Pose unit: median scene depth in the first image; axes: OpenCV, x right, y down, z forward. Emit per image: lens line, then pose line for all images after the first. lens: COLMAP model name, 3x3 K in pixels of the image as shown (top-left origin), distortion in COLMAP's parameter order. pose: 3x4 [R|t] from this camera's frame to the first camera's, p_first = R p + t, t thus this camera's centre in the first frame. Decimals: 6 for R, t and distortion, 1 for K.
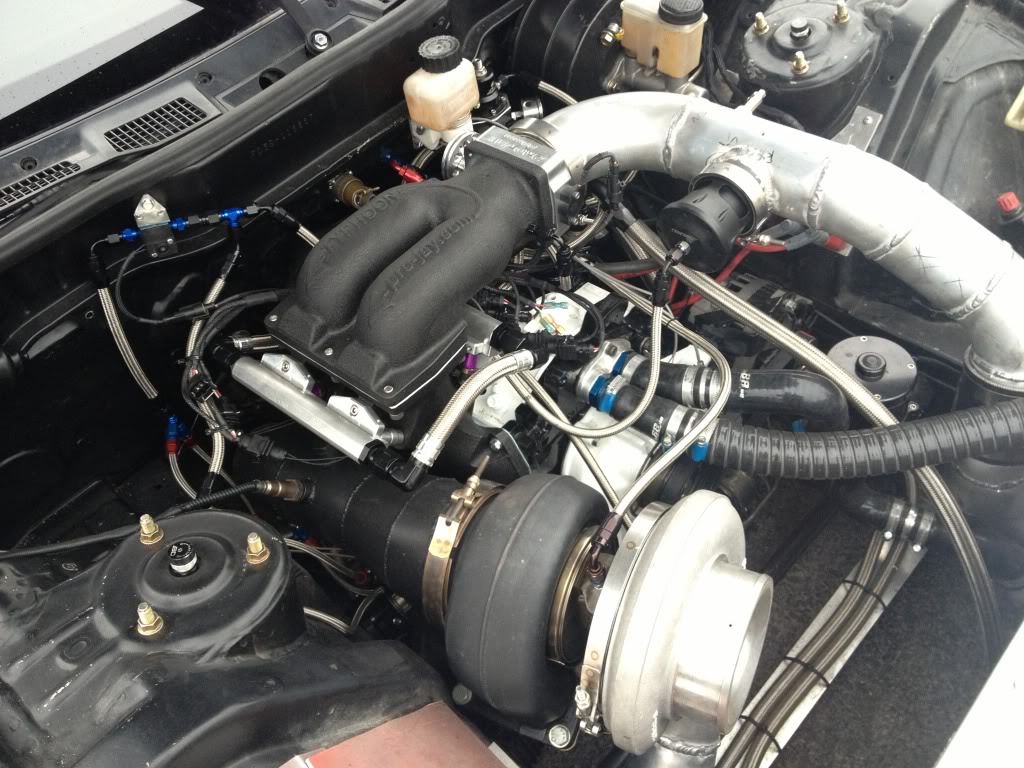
lens RADIAL K [[998.0, 0, 512.0], [0, 998.0, 384.0], [0, 0, 1]] dist [0.015030, 0.007941]
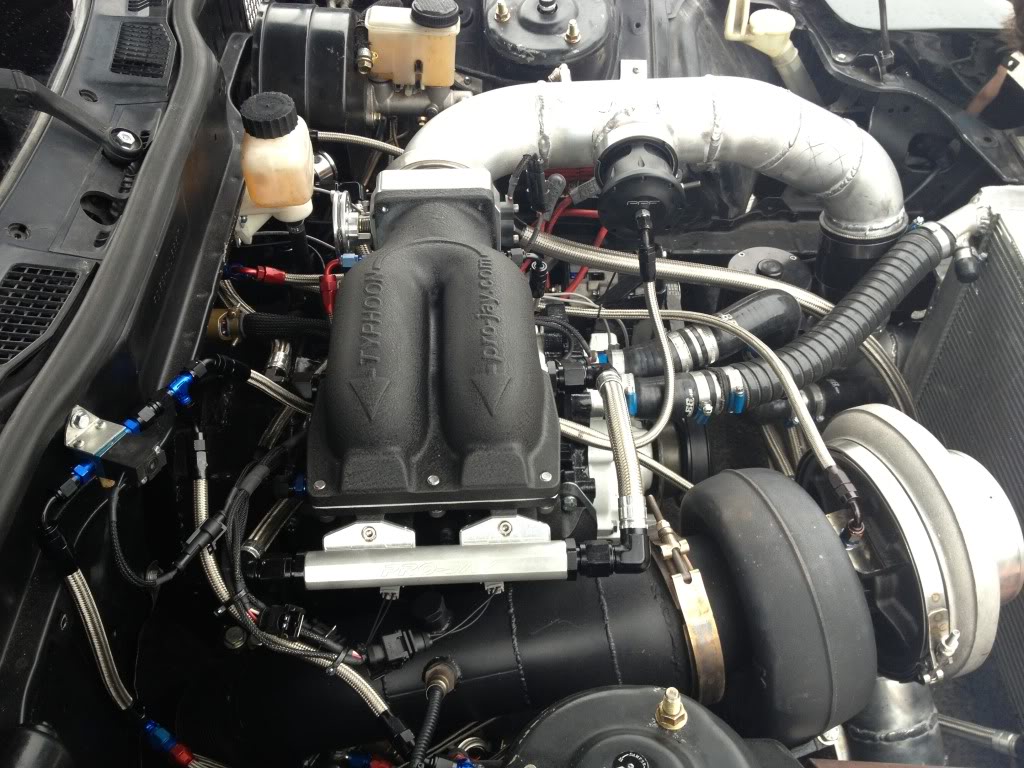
lens RADIAL K [[998.0, 0, 512.0], [0, 998.0, 384.0], [0, 0, 1]] dist [0.015030, 0.007941]
pose [[0.708861, -0.411296, 0.573020, -0.518777], [0.455517, 0.887204, 0.073305, -0.119791], [-0.538536, 0.209058, 0.816256, 0.316836]]
